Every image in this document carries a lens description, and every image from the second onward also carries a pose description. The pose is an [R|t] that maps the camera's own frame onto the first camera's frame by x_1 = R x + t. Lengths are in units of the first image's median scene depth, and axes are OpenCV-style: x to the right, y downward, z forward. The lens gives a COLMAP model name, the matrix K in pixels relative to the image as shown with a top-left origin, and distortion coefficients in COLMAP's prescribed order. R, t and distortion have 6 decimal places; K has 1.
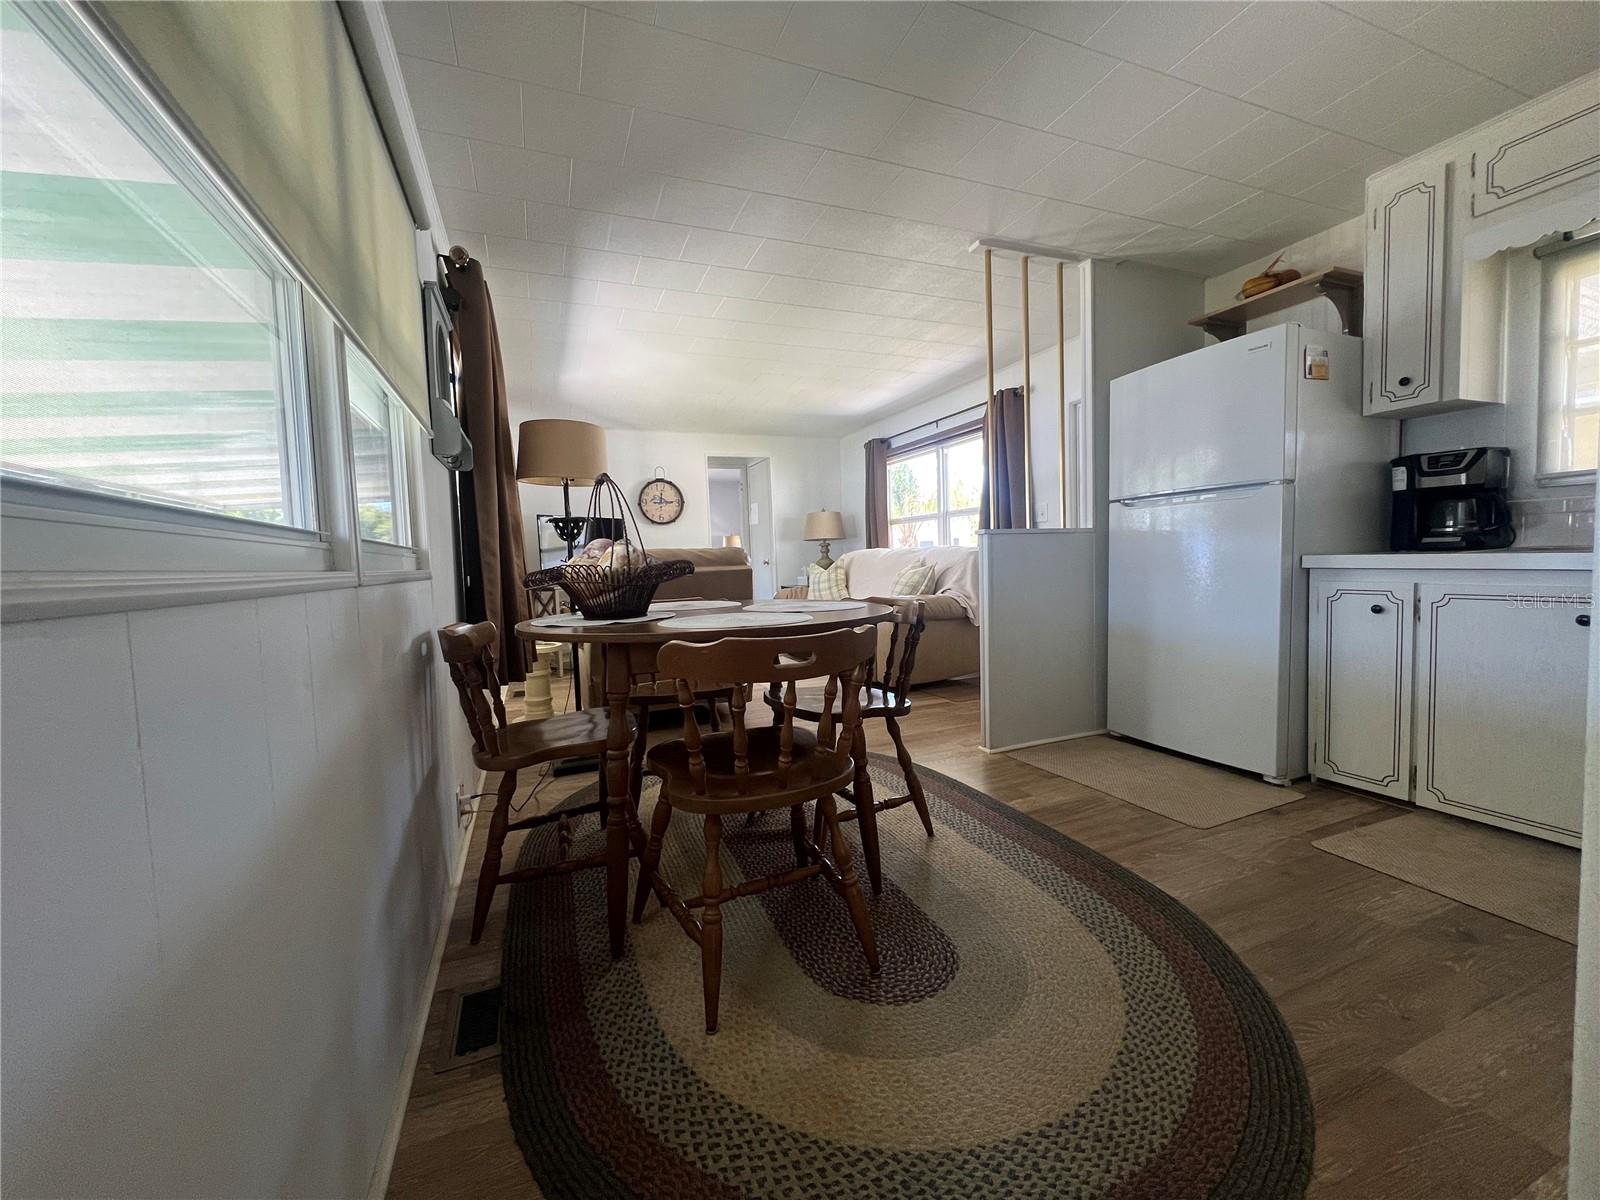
lens RADIAL K [[633.3, 0, 799.4], [0, 633.3, 598.6], [0, 0, 1]] dist [-0.001429, 0.000267]
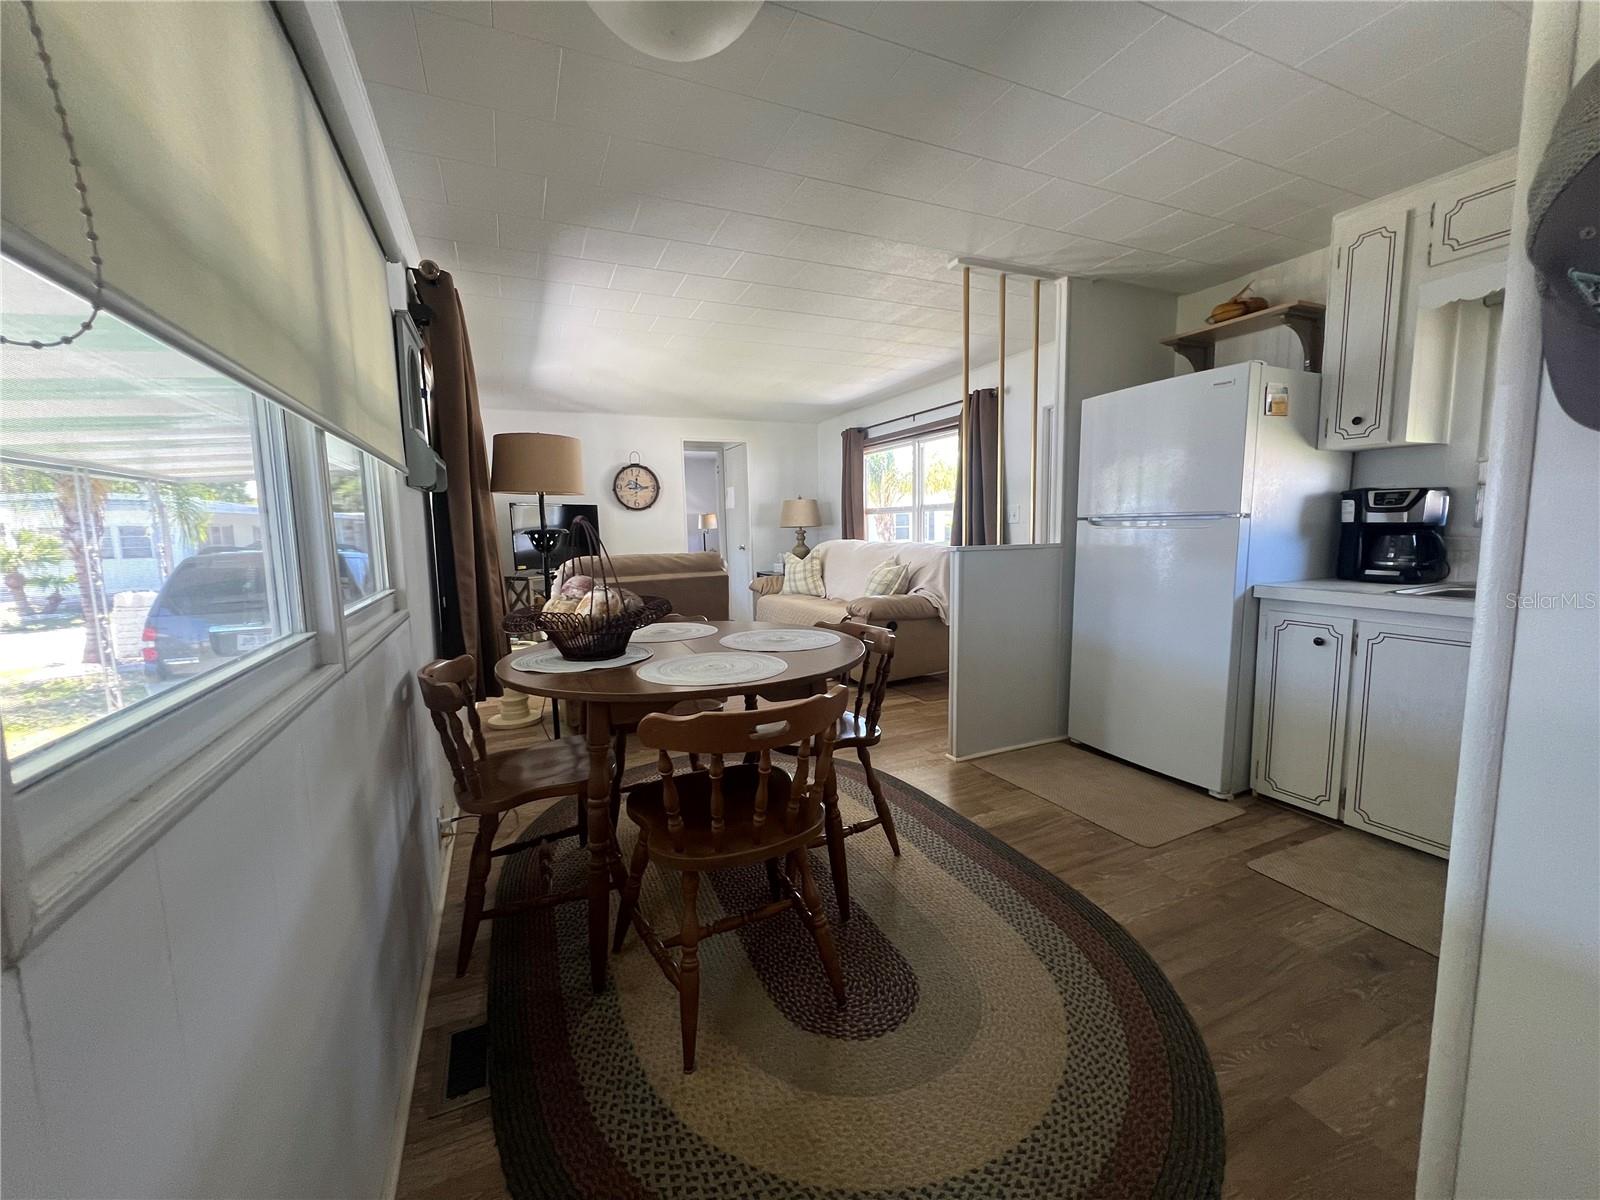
lens RADIAL K [[633.3, 0, 799.4], [0, 633.3, 597.4], [0, 0, 1]] dist [-0.001429, 0.000267]
pose [[0.999204, 0.009788, 0.038666, -0.000294], [-0.011763, 0.998620, 0.051190, -0.105154], [-0.038112, -0.051605, 0.997940, -0.023633]]
